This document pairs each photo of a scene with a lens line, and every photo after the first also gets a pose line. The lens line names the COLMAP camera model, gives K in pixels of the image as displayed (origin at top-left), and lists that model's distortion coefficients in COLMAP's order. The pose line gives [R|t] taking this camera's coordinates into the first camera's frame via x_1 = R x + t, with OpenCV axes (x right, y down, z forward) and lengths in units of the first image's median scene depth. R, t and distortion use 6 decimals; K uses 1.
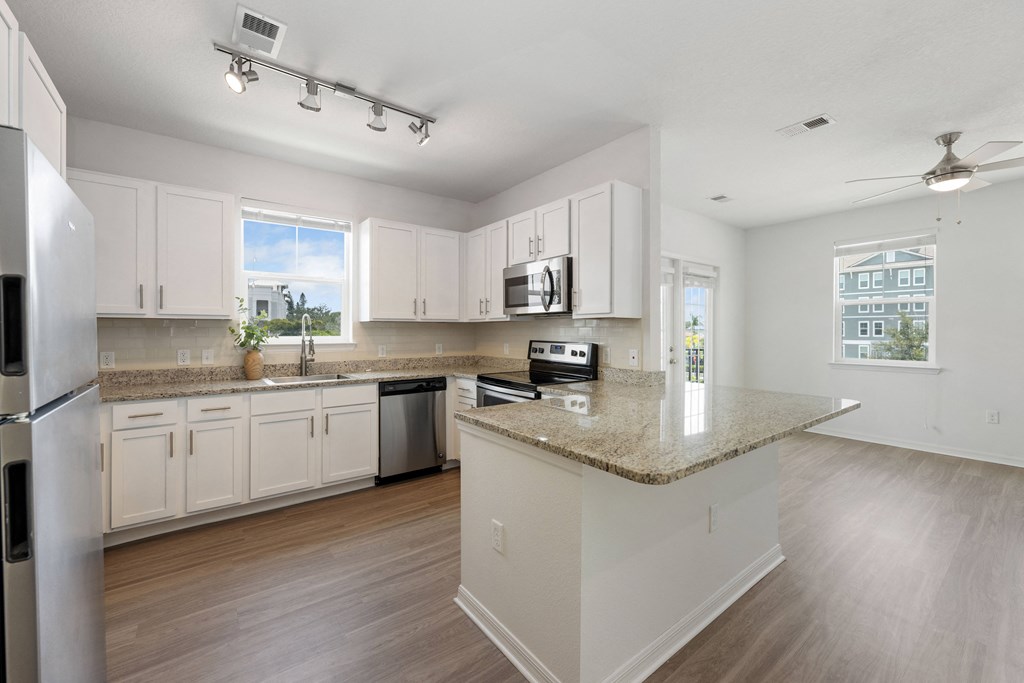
lens RADIAL K [[417.9, 0, 516.6], [0, 417.9, 331.3], [0, 0, 1]] dist [0.006766, 0.000008]
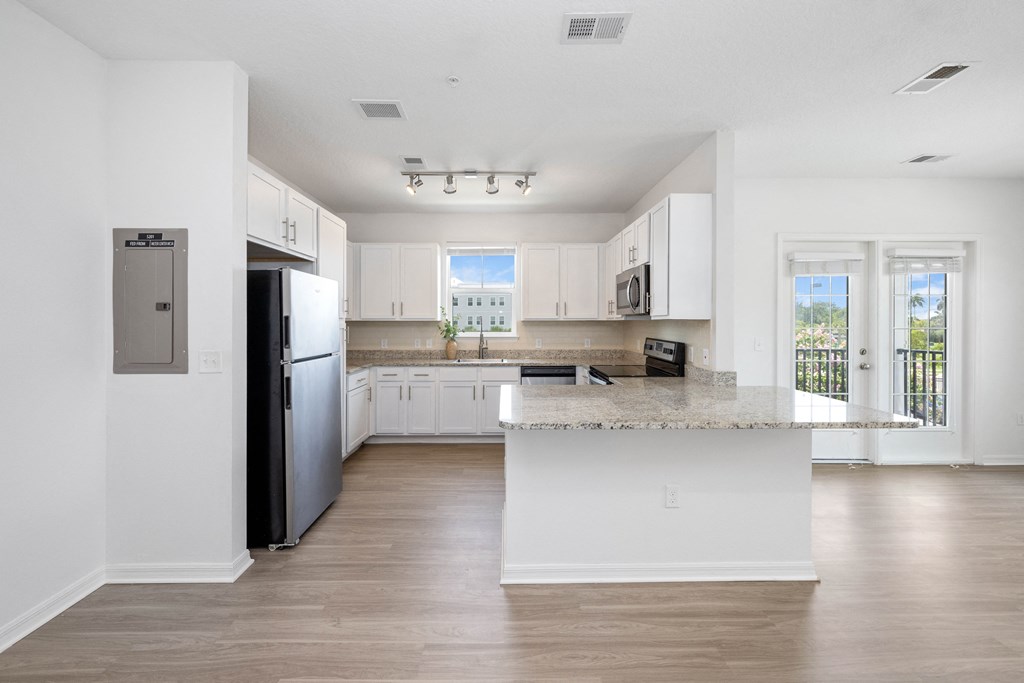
lens RADIAL K [[417.9, 0, 508.1], [0, 417.9, 324.8], [0, 0, 1]] dist [0.006766, 0.000008]
pose [[0.803106, 0.004152, -0.595822, 0.446476], [-0.001512, 0.999987, 0.004929, -0.019254], [0.595835, -0.003058, 0.803101, -0.111305]]
